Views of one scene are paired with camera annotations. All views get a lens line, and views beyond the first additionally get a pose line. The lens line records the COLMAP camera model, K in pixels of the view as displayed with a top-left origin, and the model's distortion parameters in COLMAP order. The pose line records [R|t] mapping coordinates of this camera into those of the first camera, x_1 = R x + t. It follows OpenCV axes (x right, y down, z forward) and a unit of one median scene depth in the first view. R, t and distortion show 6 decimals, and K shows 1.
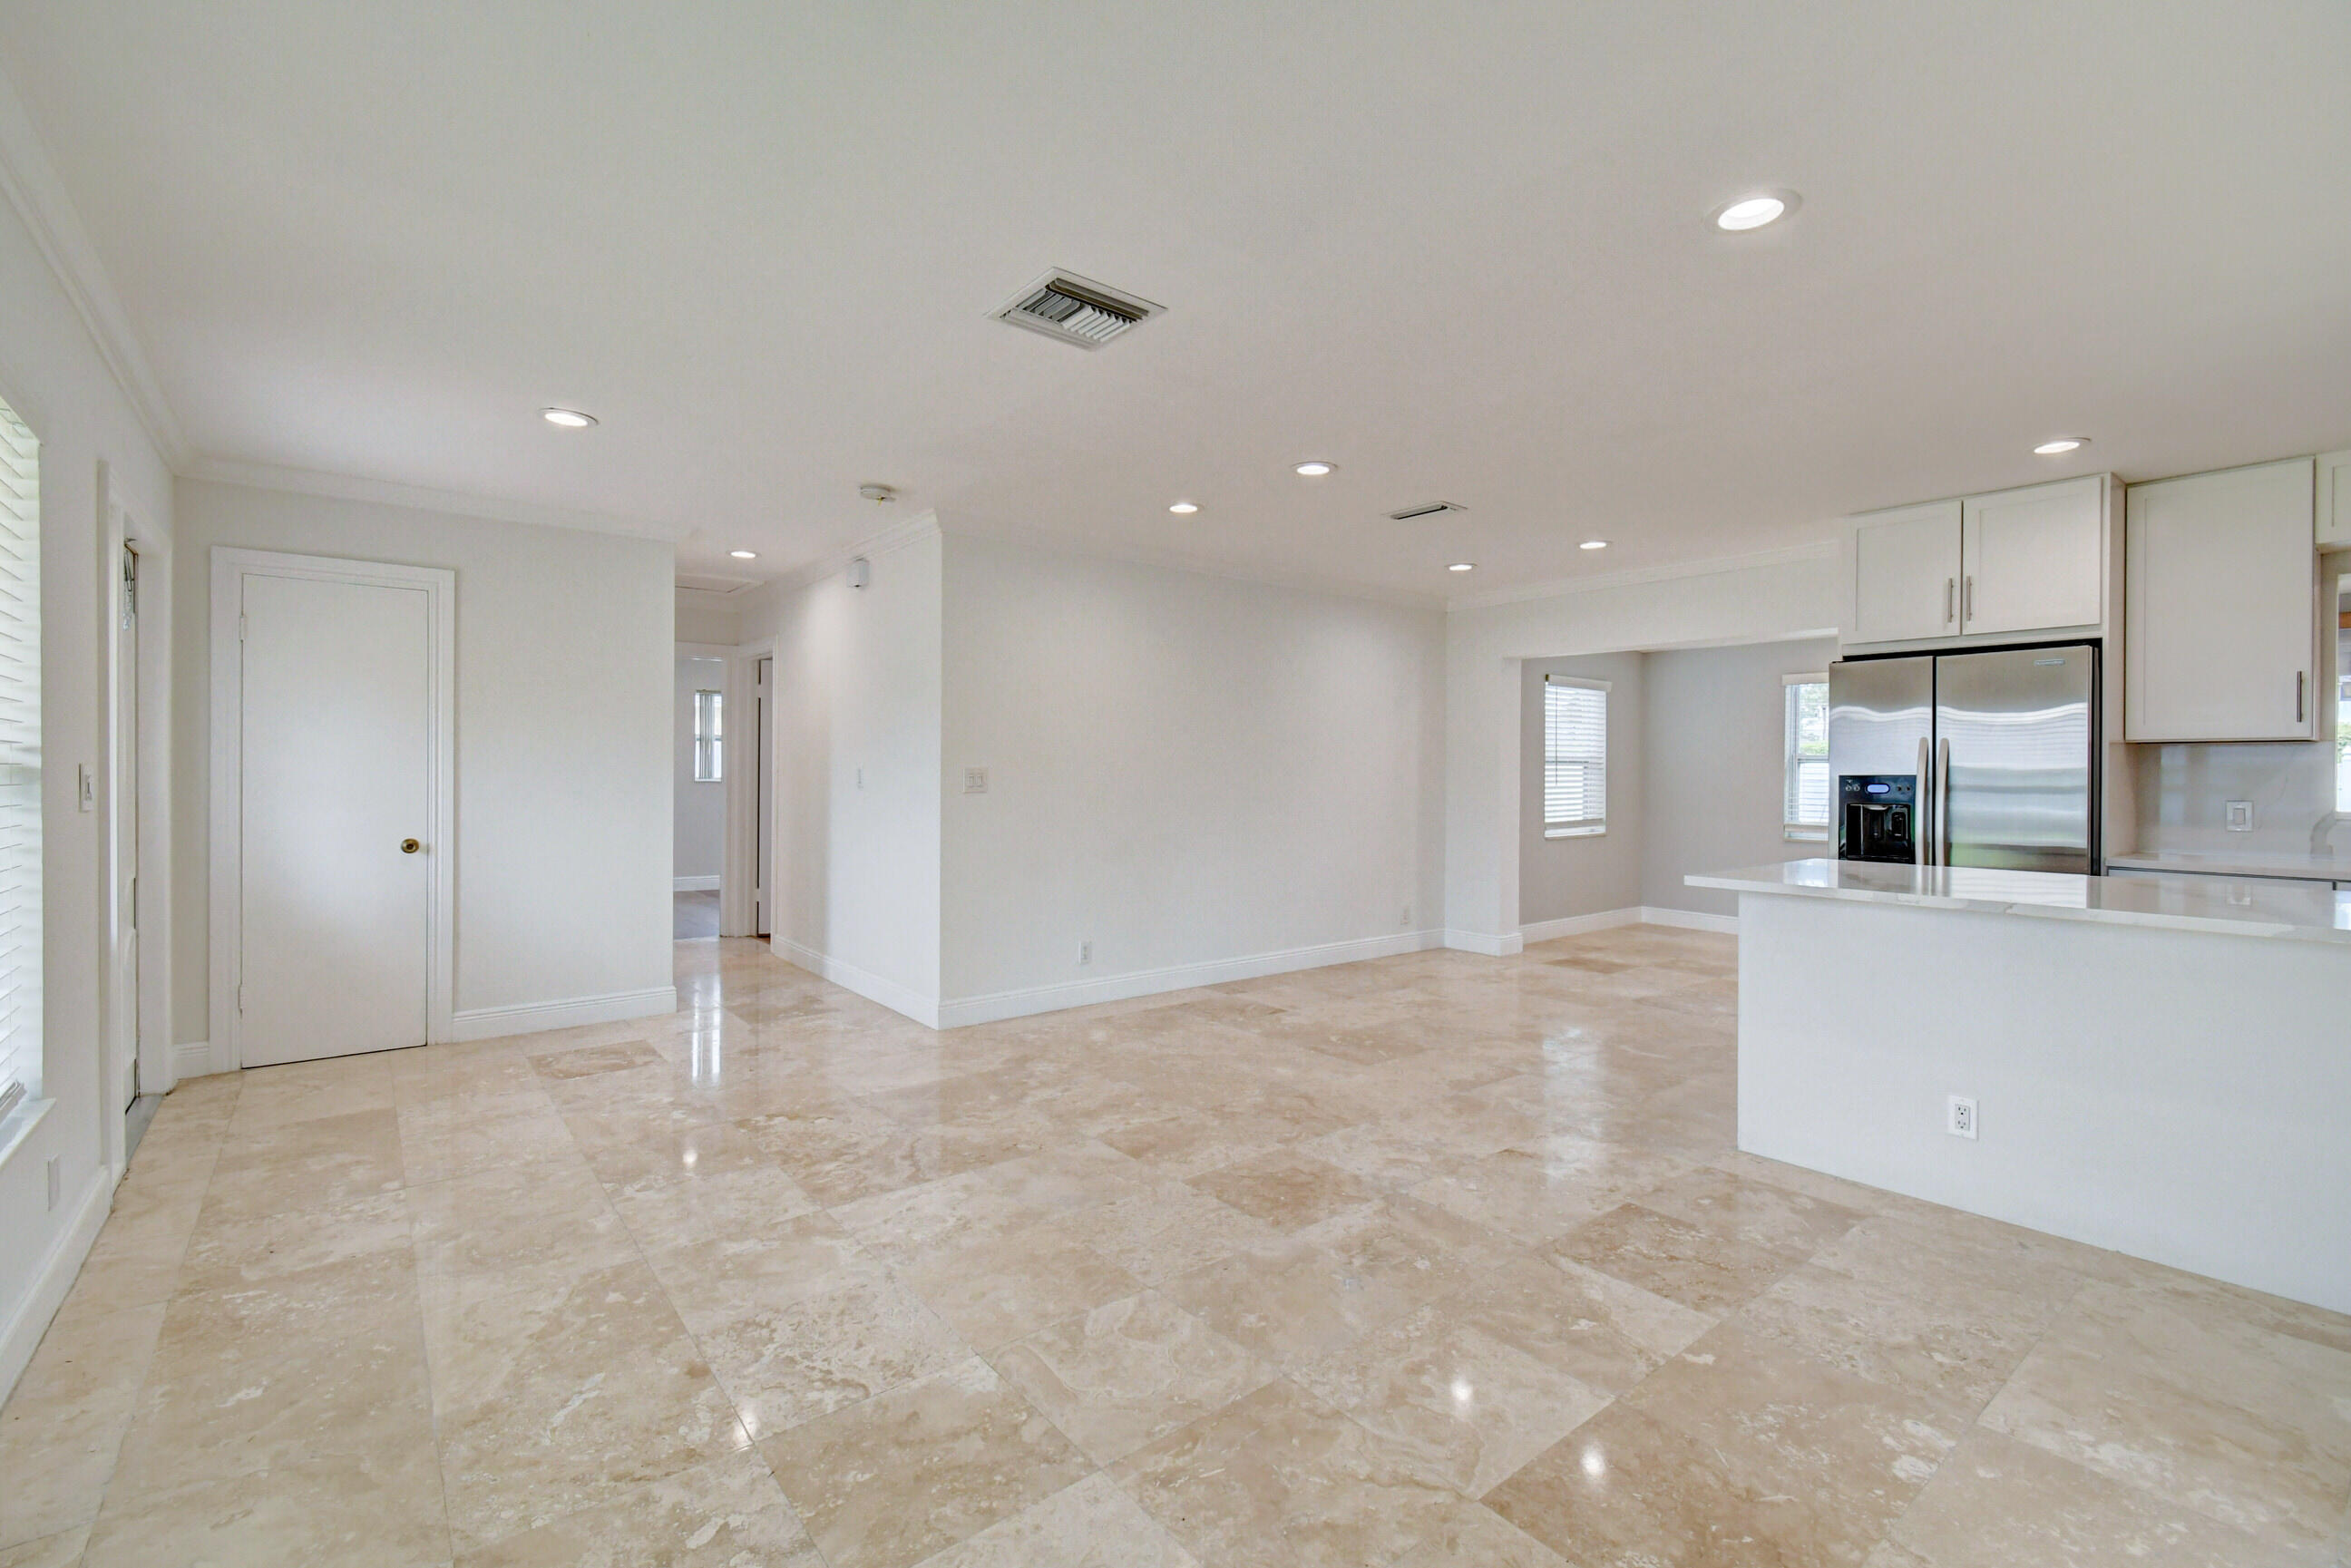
lens RADIAL K [[1032.4, 0, 1168.1], [0, 1032.4, 784.7], [0, 0, 1]] dist [0.004436, -0.003665]
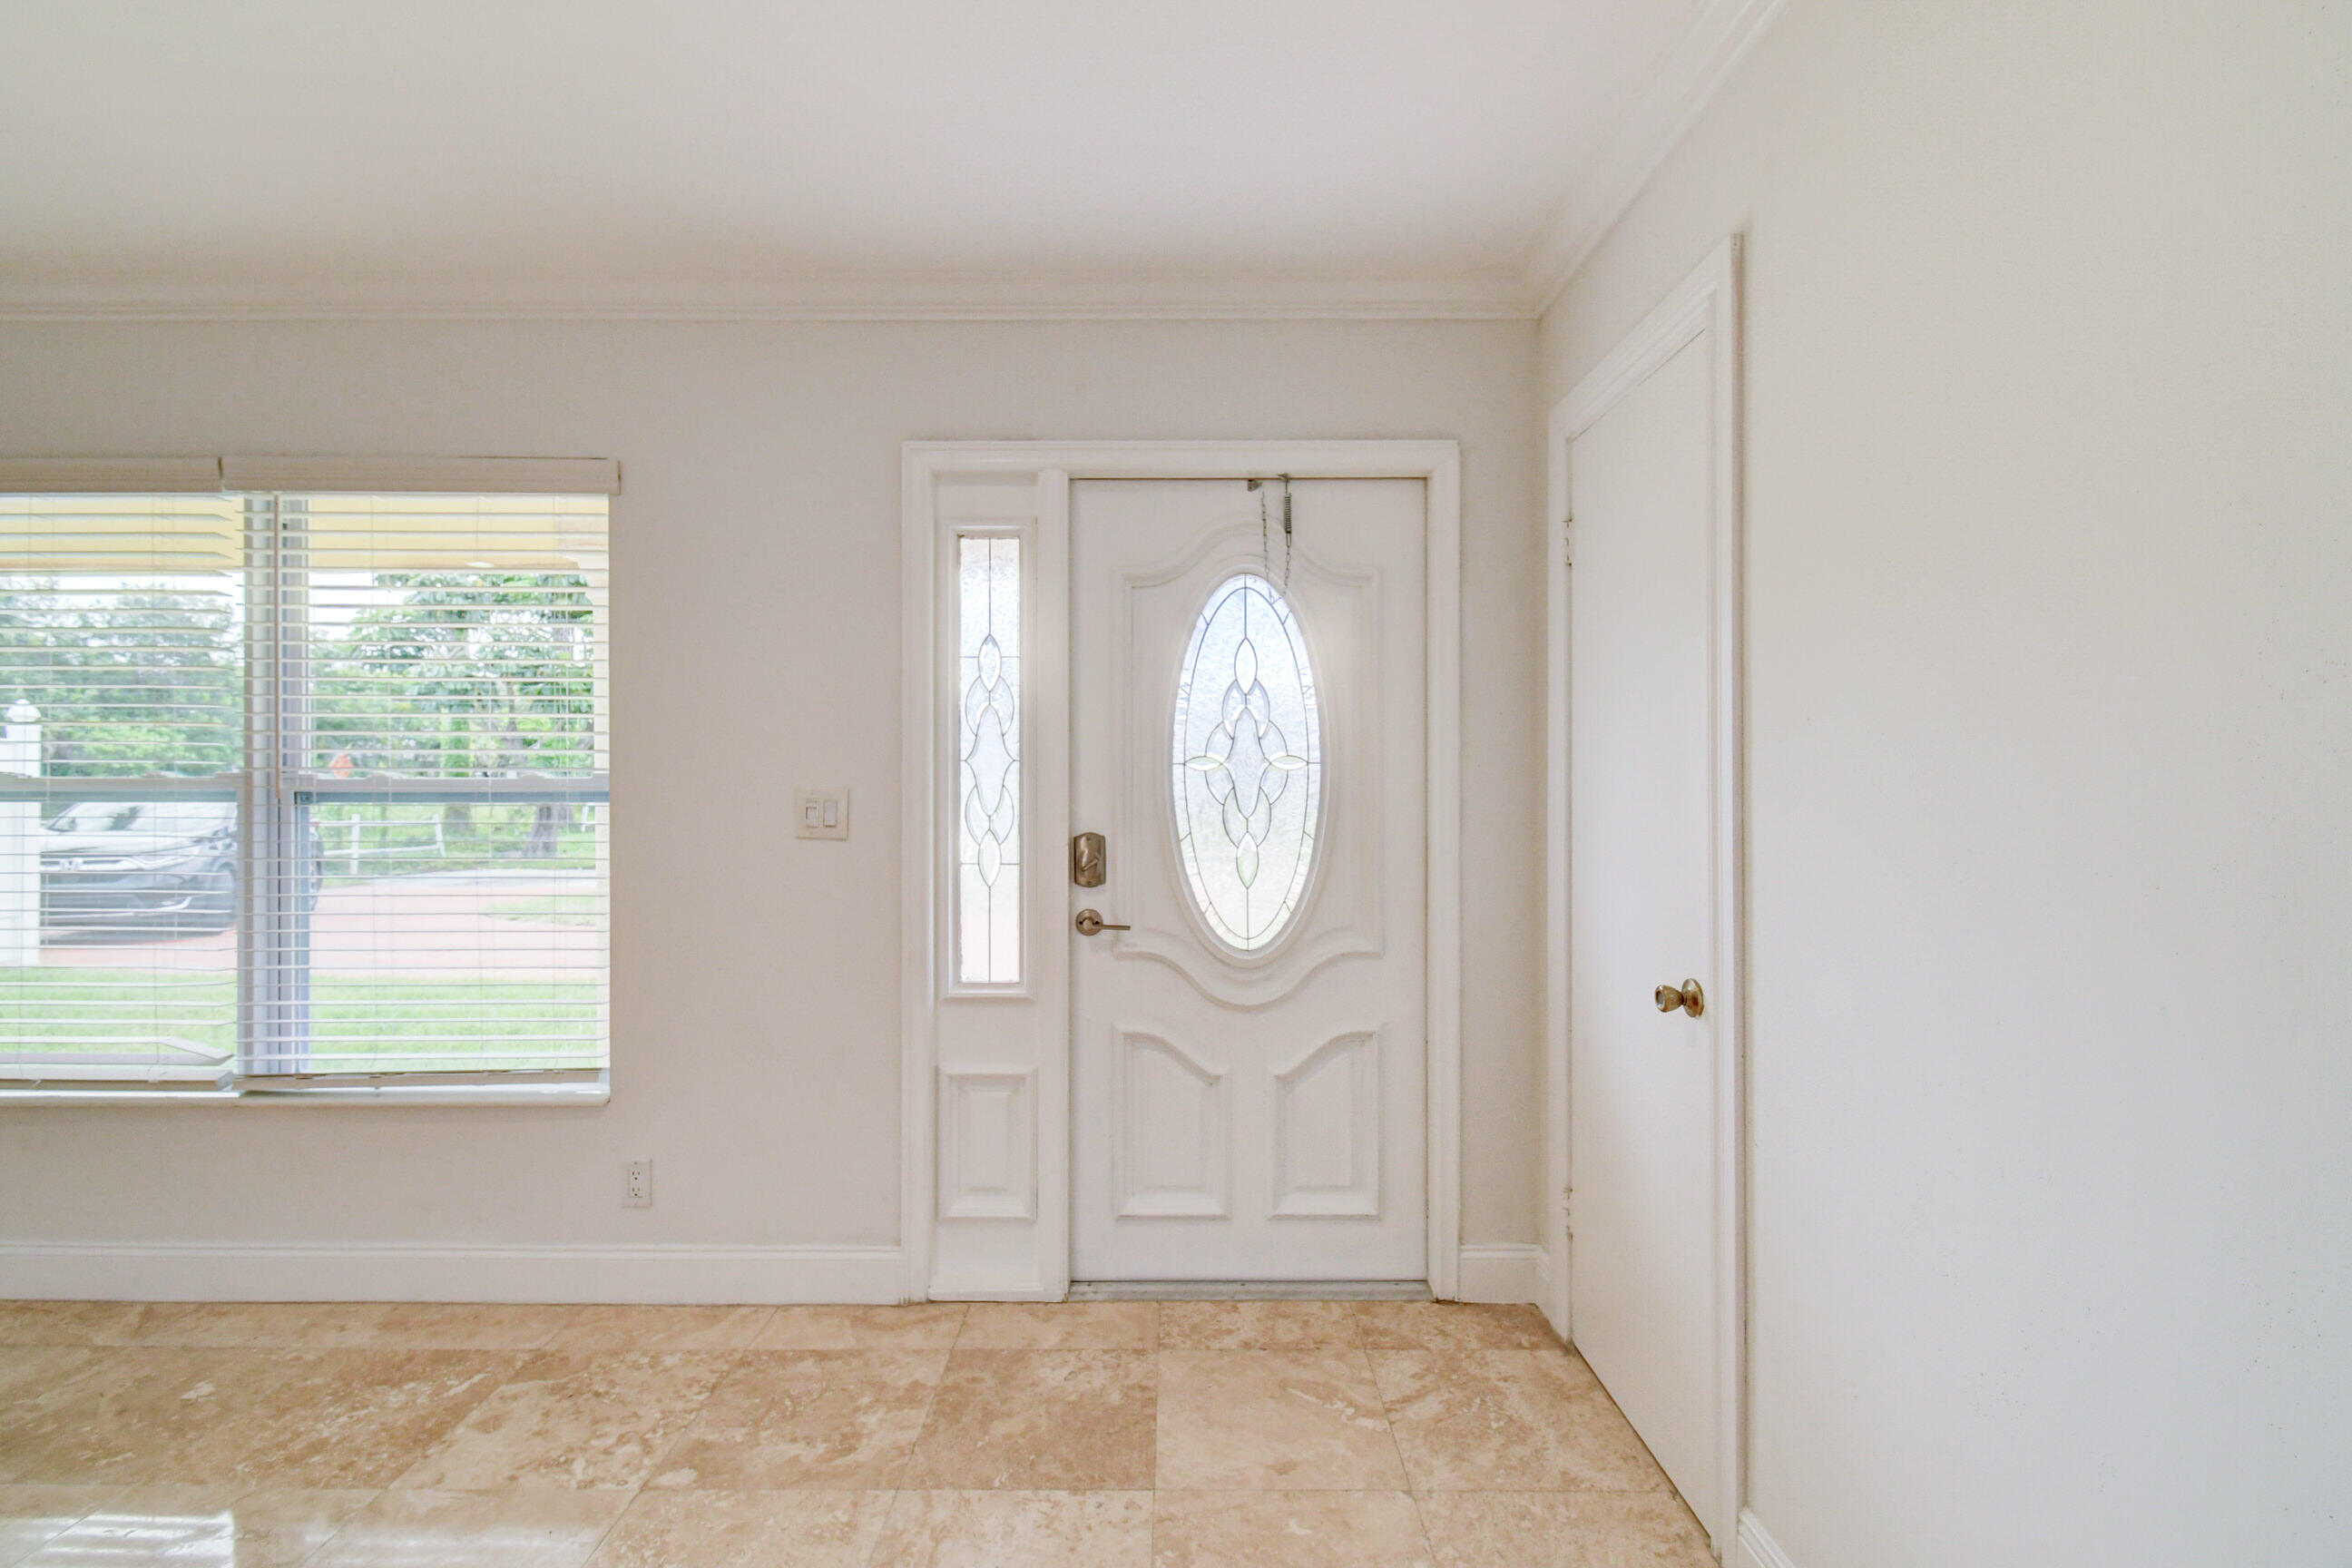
lens RADIAL K [[1032.9, 0, 1174.7], [0, 1032.9, 784.6], [0, 0, 1]] dist [0.004436, -0.003665]
pose [[-0.617892, -0.006866, -0.786233, -0.491661], [-0.015969, 0.999865, 0.003819, -0.031382], [0.786101, 0.014915, -0.617919, 1.749801]]
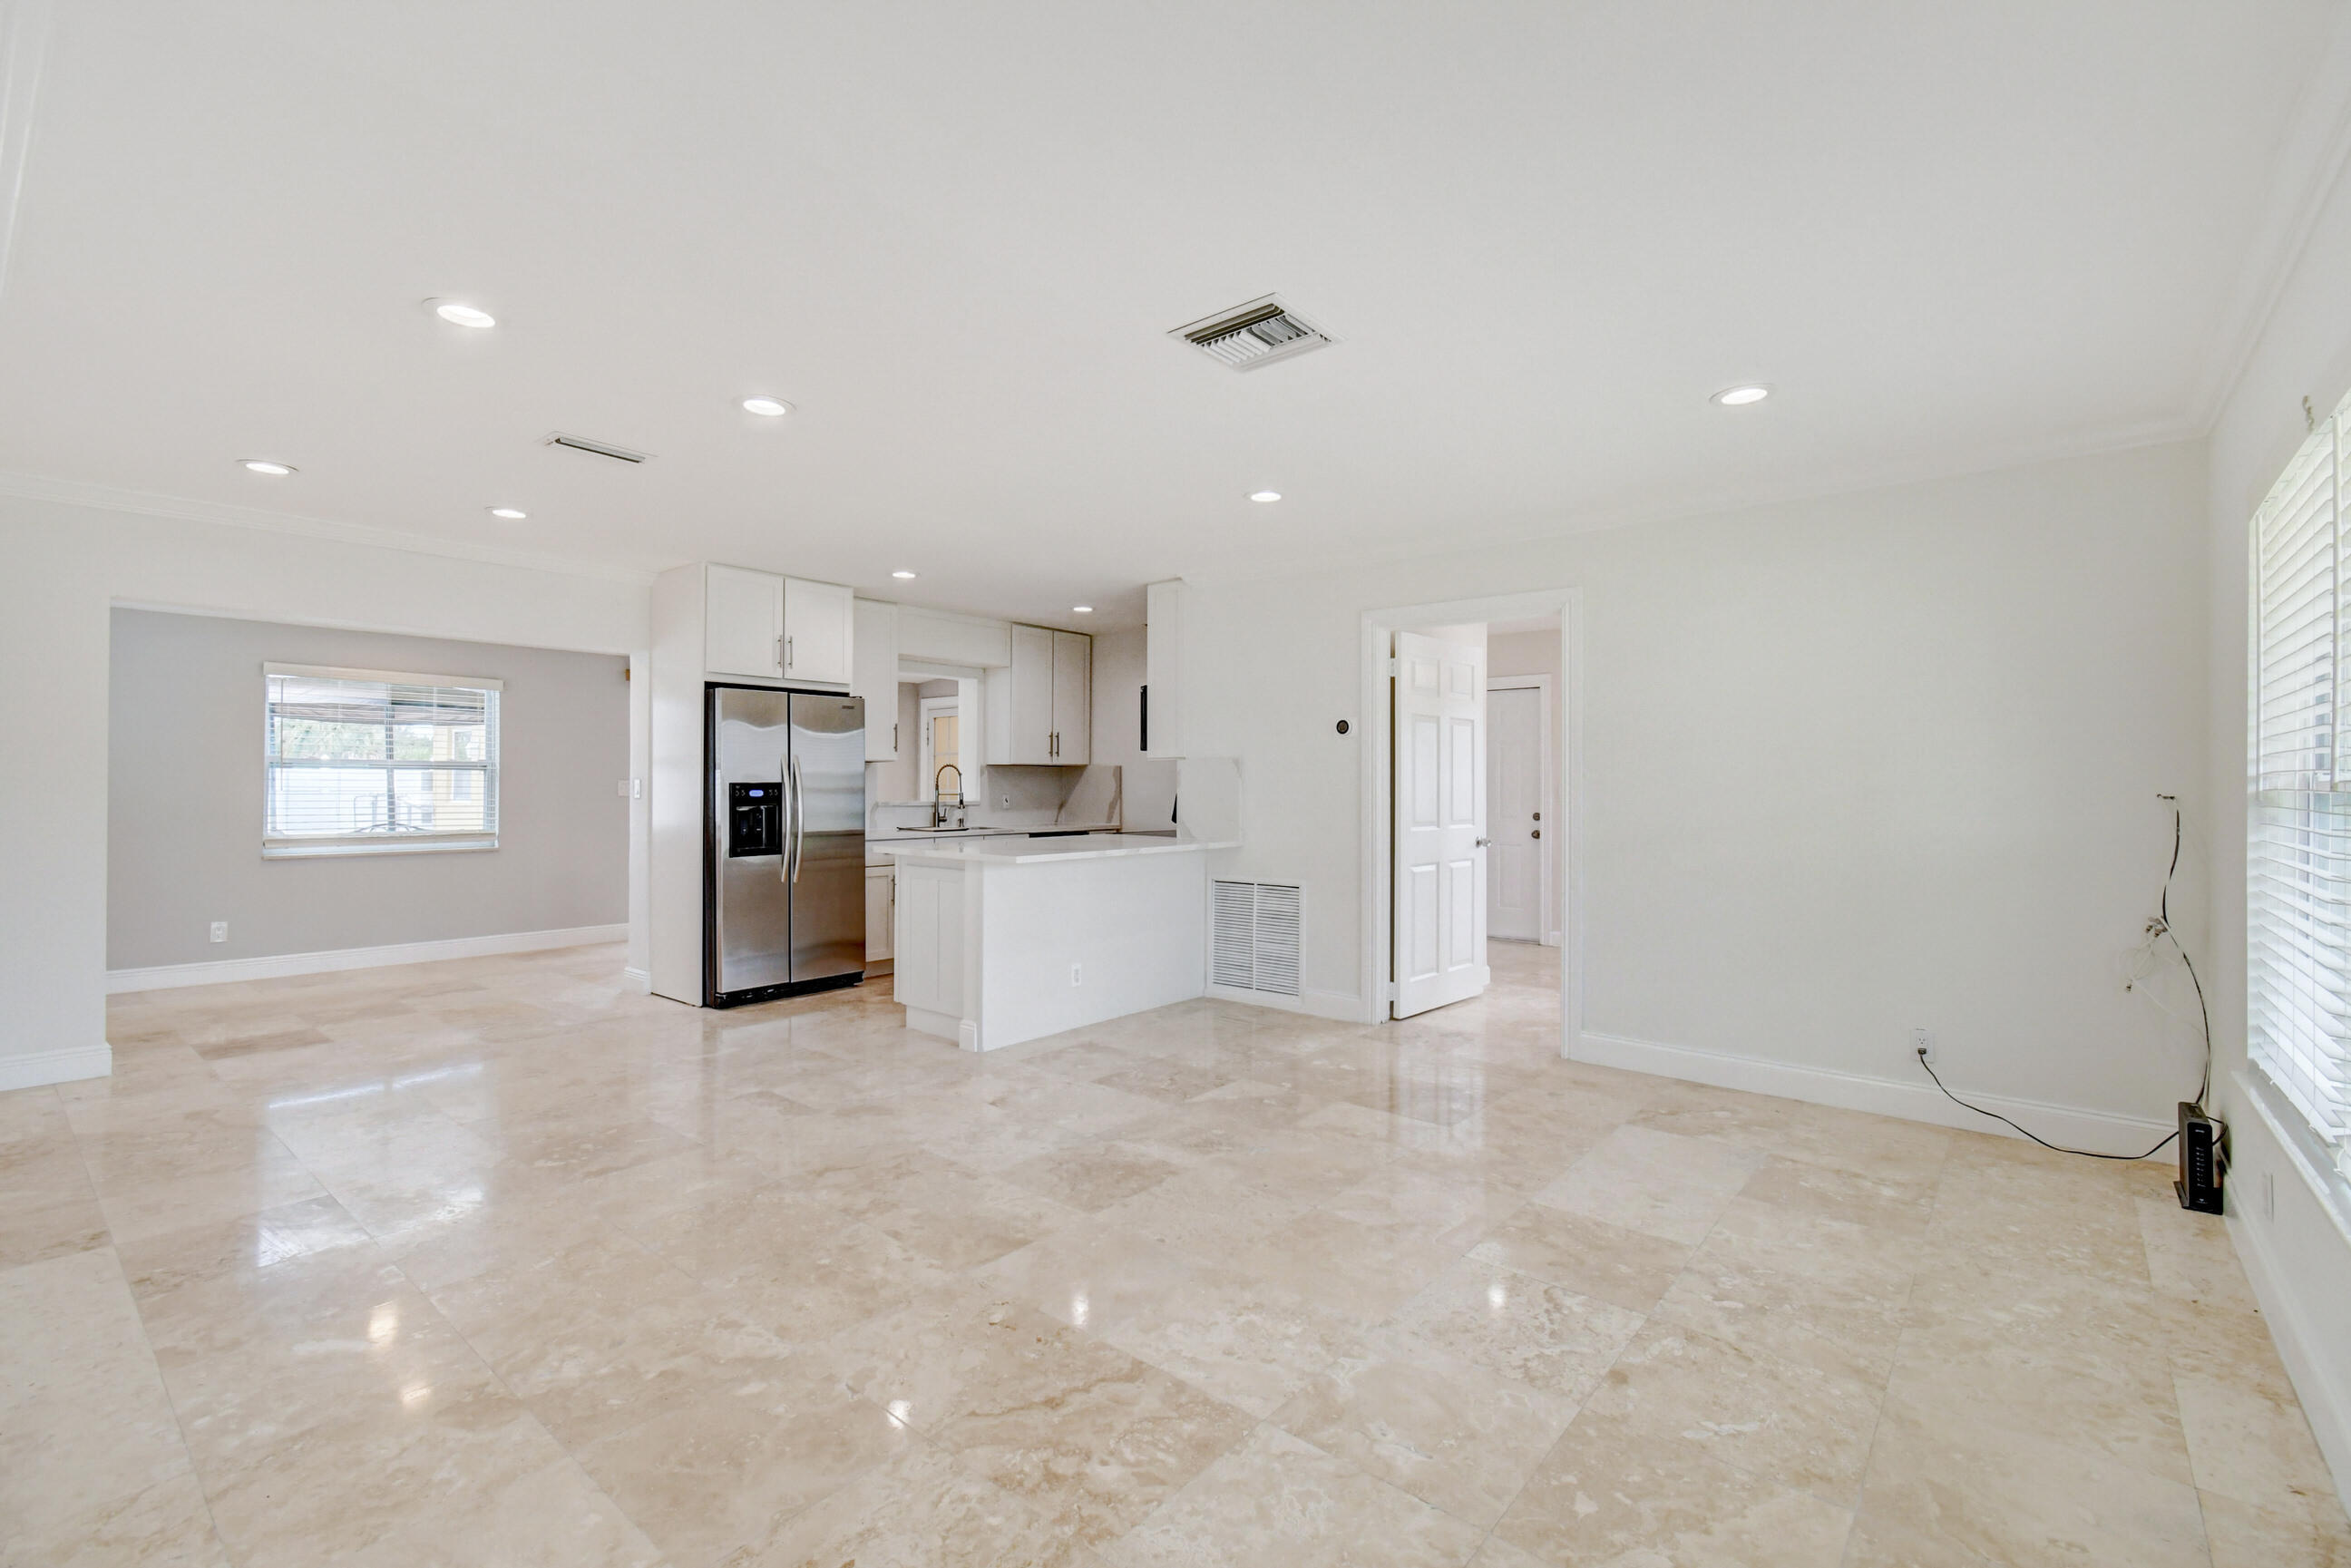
lens RADIAL K [[1032.4, 0, 1167.0], [0, 1032.4, 775.7], [0, 0, 1]] dist [0.004436, -0.003665]
pose [[-0.201045, -0.000948, 0.979582, -1.032612], [0.008933, 0.999956, 0.002801, -0.025913], [-0.979541, 0.009314, -0.201028, 1.237220]]
